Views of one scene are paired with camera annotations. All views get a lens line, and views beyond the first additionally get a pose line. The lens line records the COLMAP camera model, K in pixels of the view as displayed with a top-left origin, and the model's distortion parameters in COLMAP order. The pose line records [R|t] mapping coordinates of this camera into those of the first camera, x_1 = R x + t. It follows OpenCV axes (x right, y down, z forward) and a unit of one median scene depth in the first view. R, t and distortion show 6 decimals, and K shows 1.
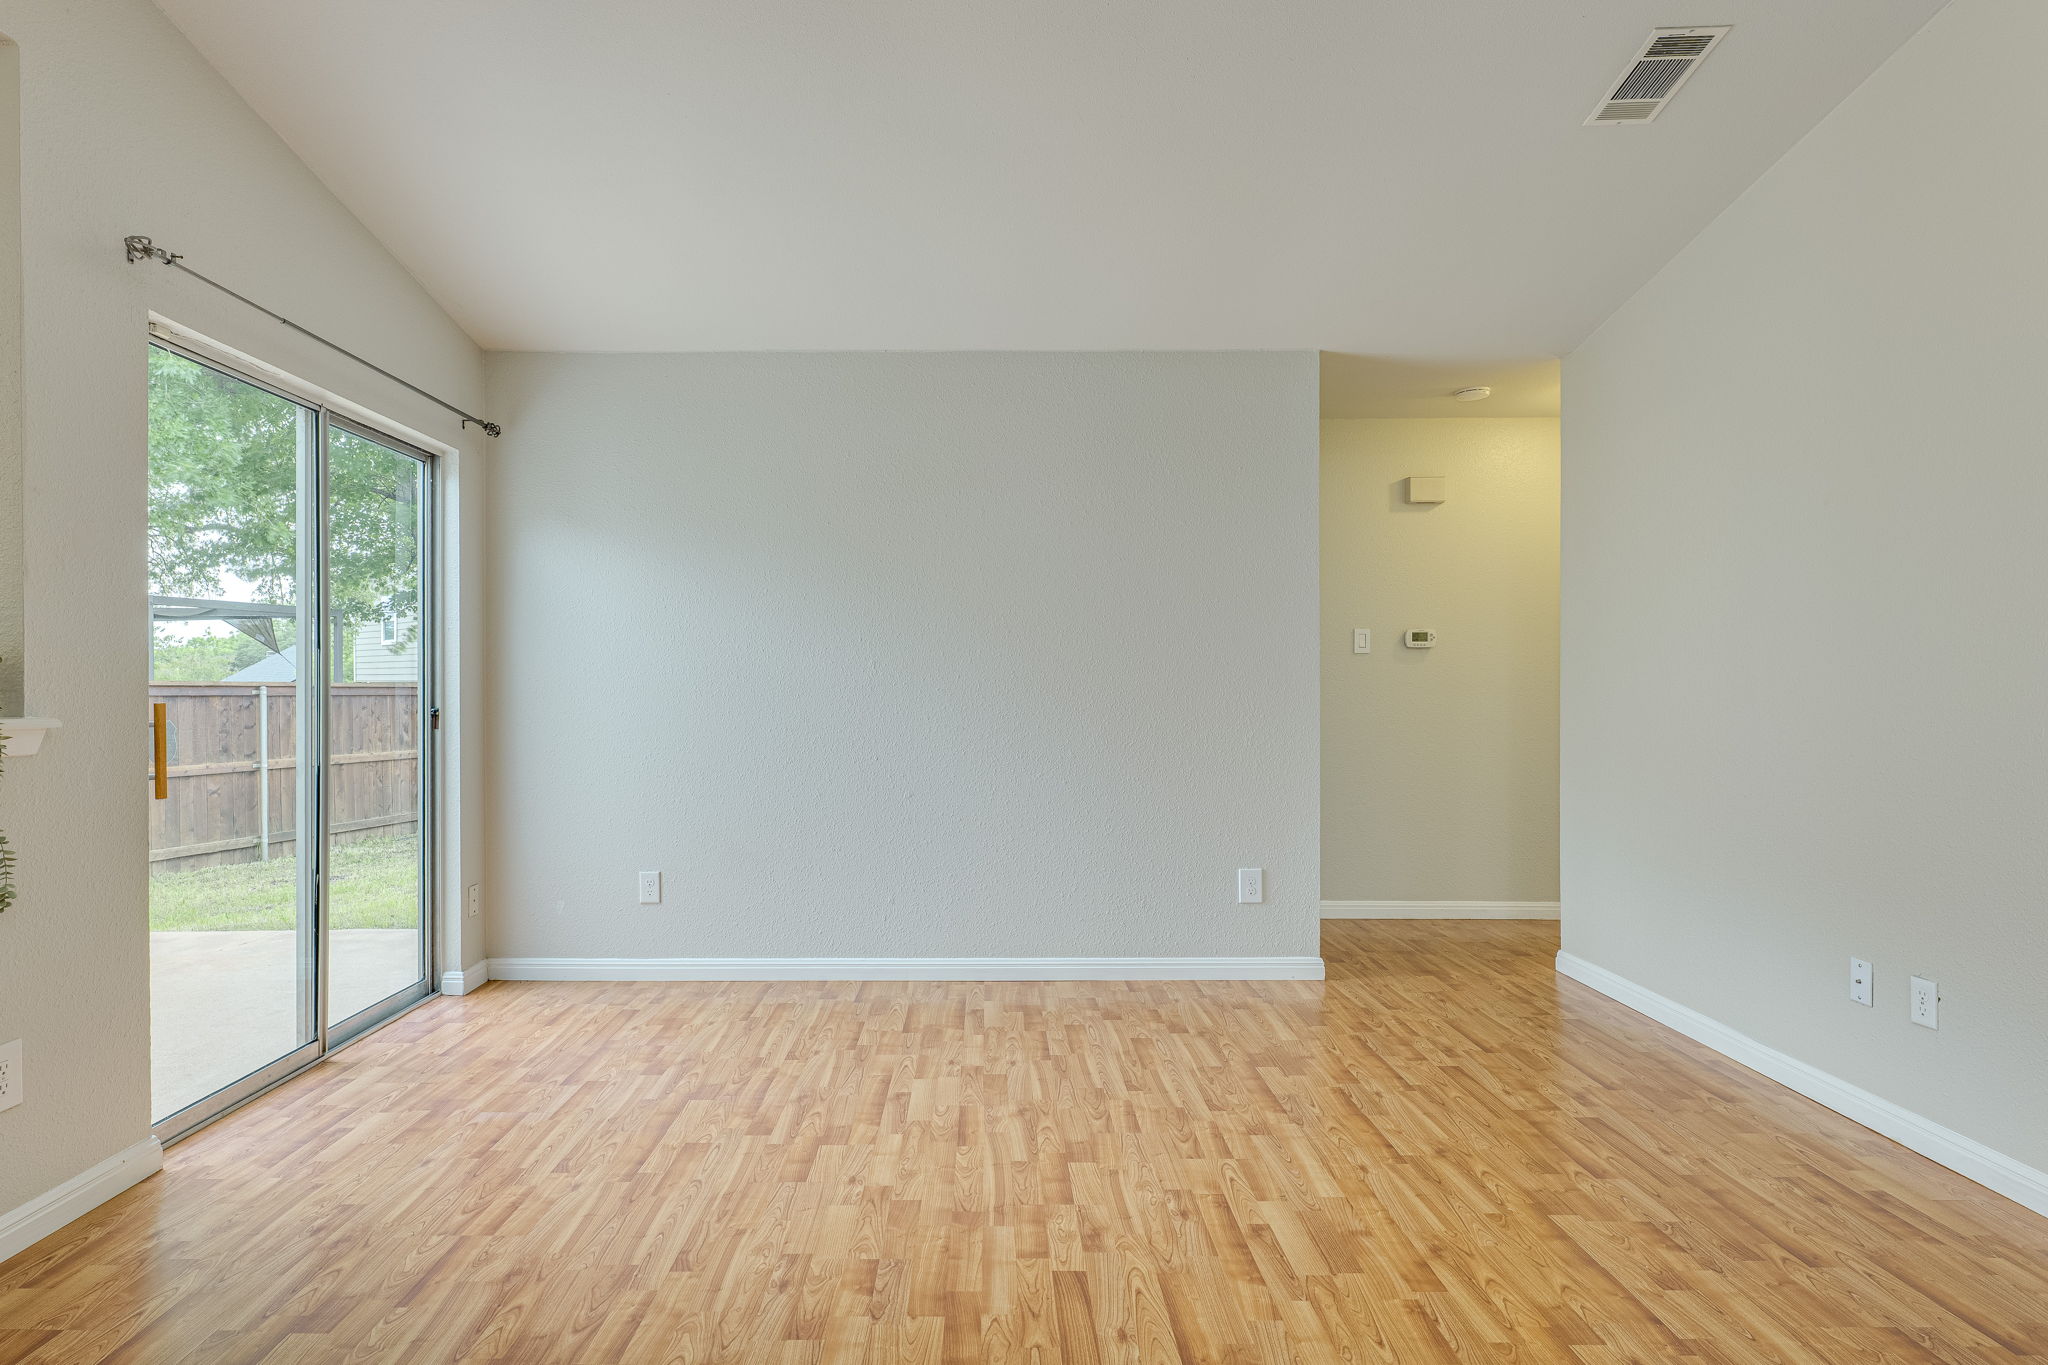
lens RADIAL K [[1087.9, 0, 974.0], [0, 1087.9, 690.1], [0, 0, 1]] dist [-0.001971, -0.000583]
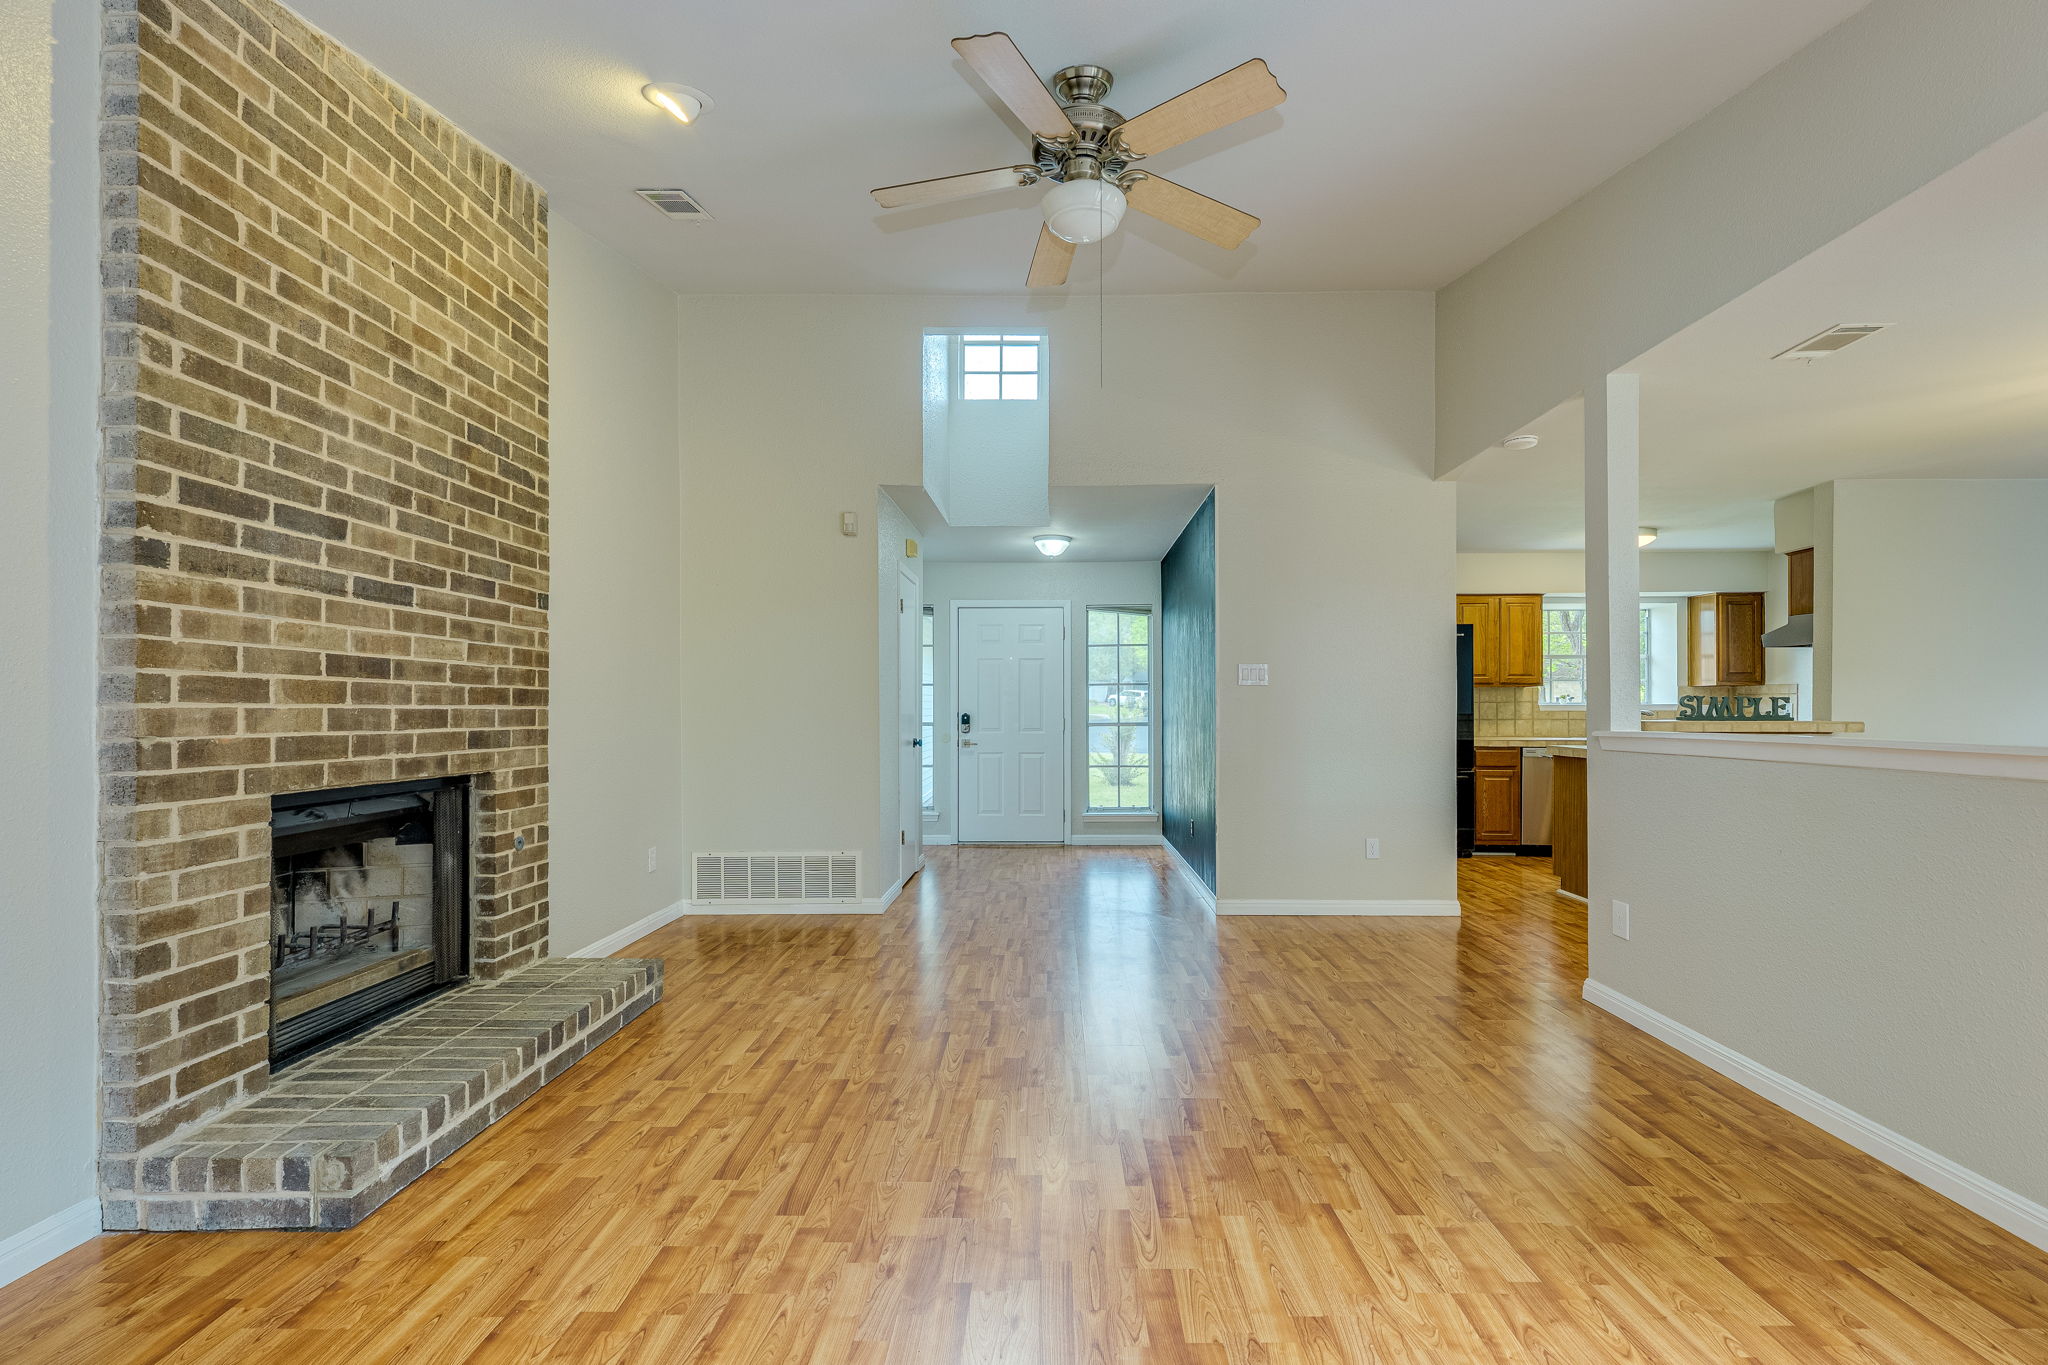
lens RADIAL K [[881.9, 0, 1035.5], [0, 881.9, 707.5], [0, 0, 1]] dist [0.001111, 0.000149]
pose [[-0.999962, 0.001095, 0.008629, 0.068856], [0.001119, 0.999996, 0.002730, -0.010656], [-0.008626, 0.002739, -0.999959, 1.201802]]
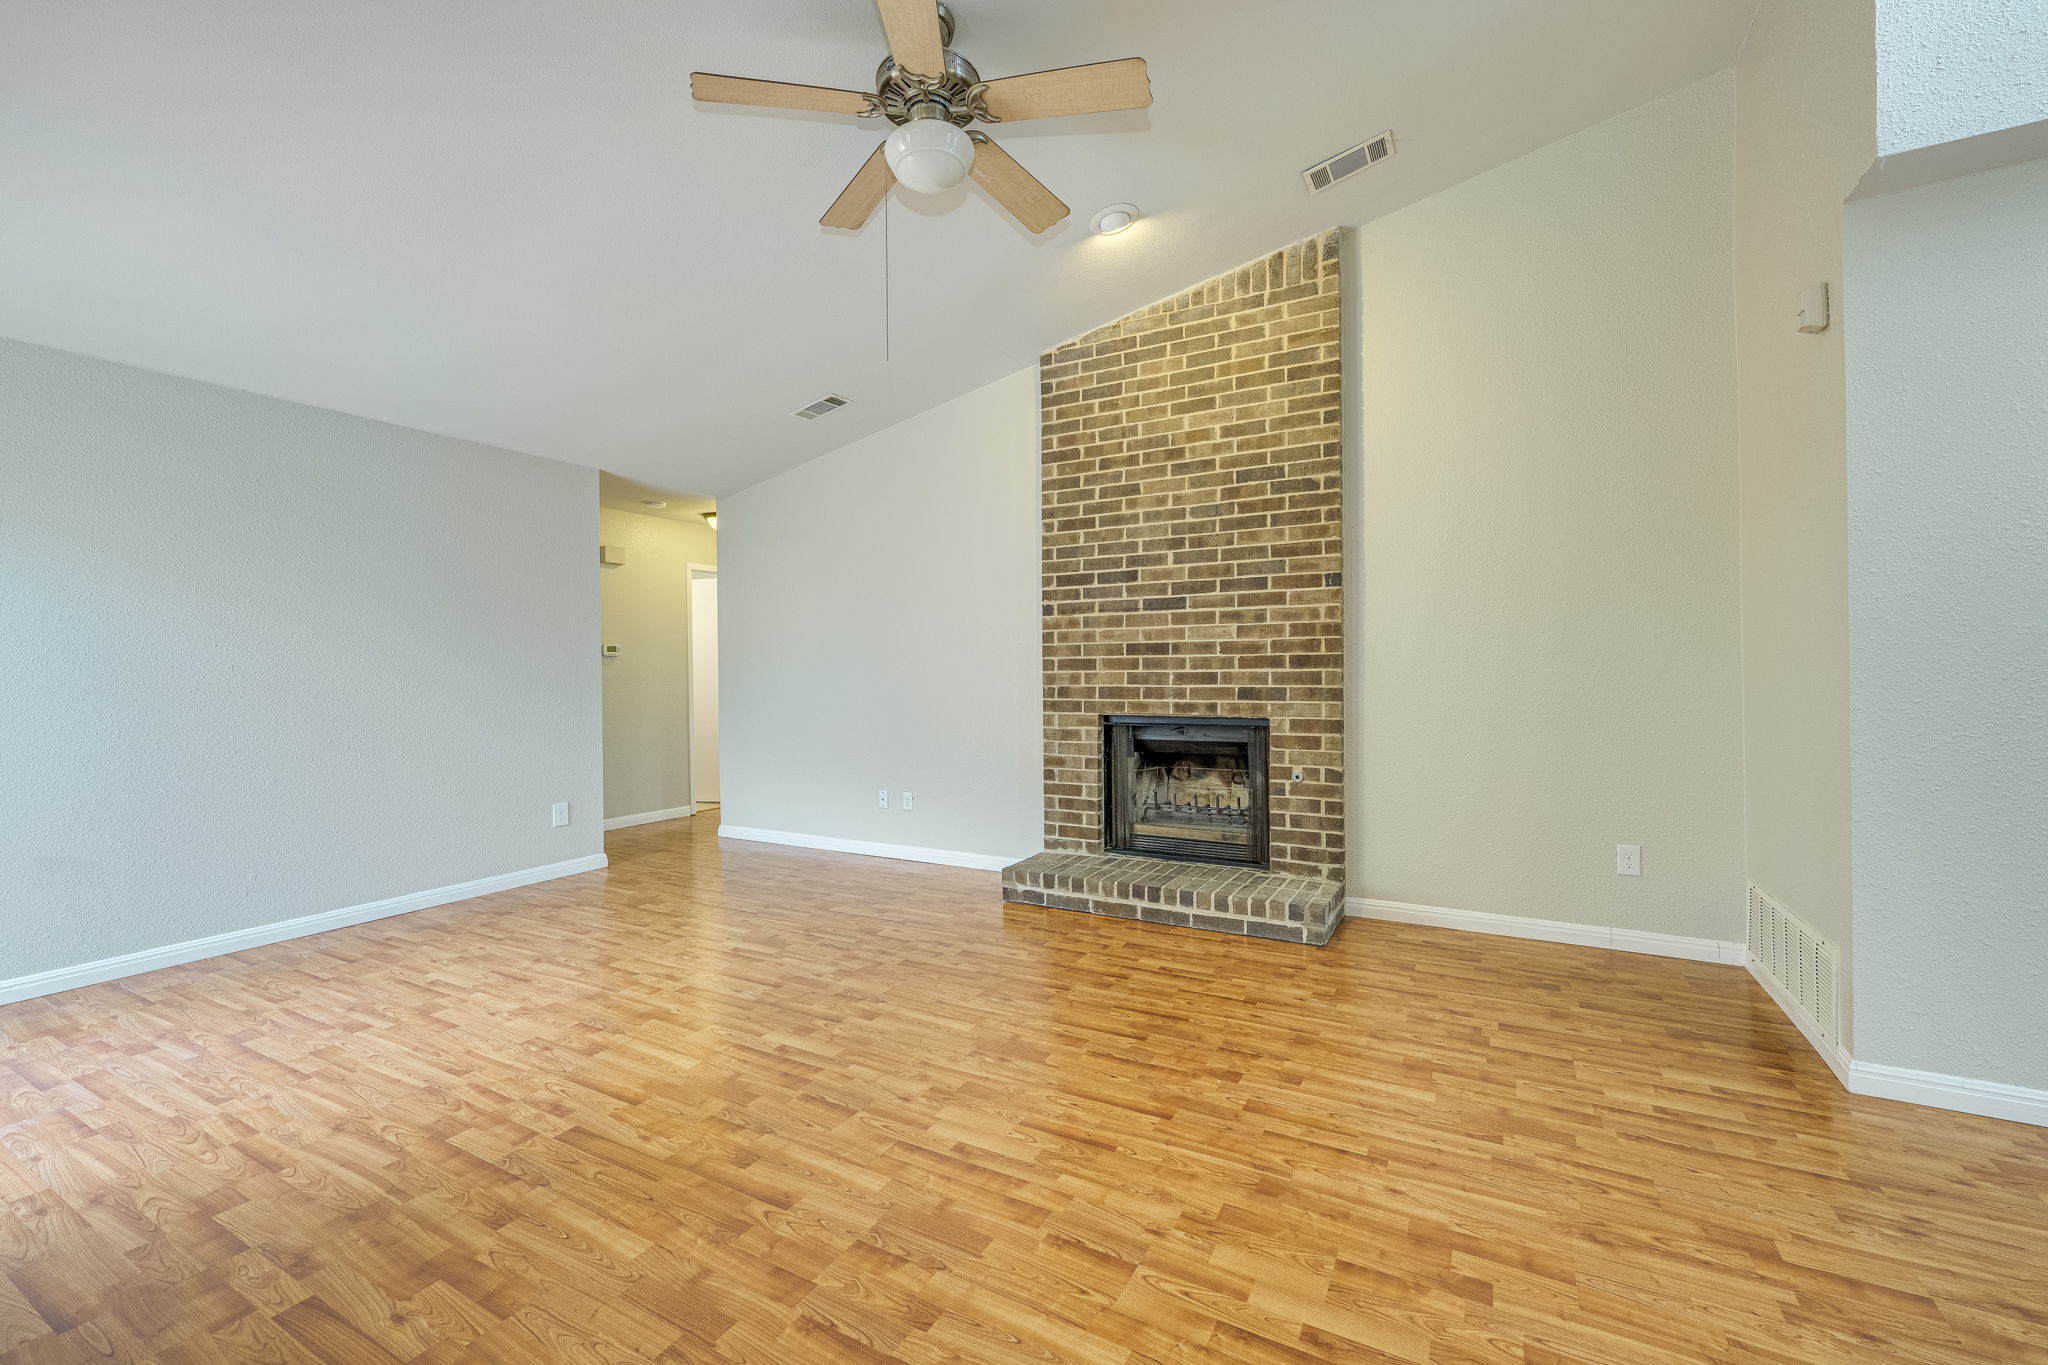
lens RADIAL K [[841.6, 0, 1030.5], [0, 841.6, 674.0], [0, 0, 1]] dist [0.000830, -0.000245]
pose [[0.473090, -0.006610, 0.880989, -0.661023], [0.014242, 0.999899, -0.000146, -0.007708], [-0.880899, 0.012616, 0.473136, -0.180892]]
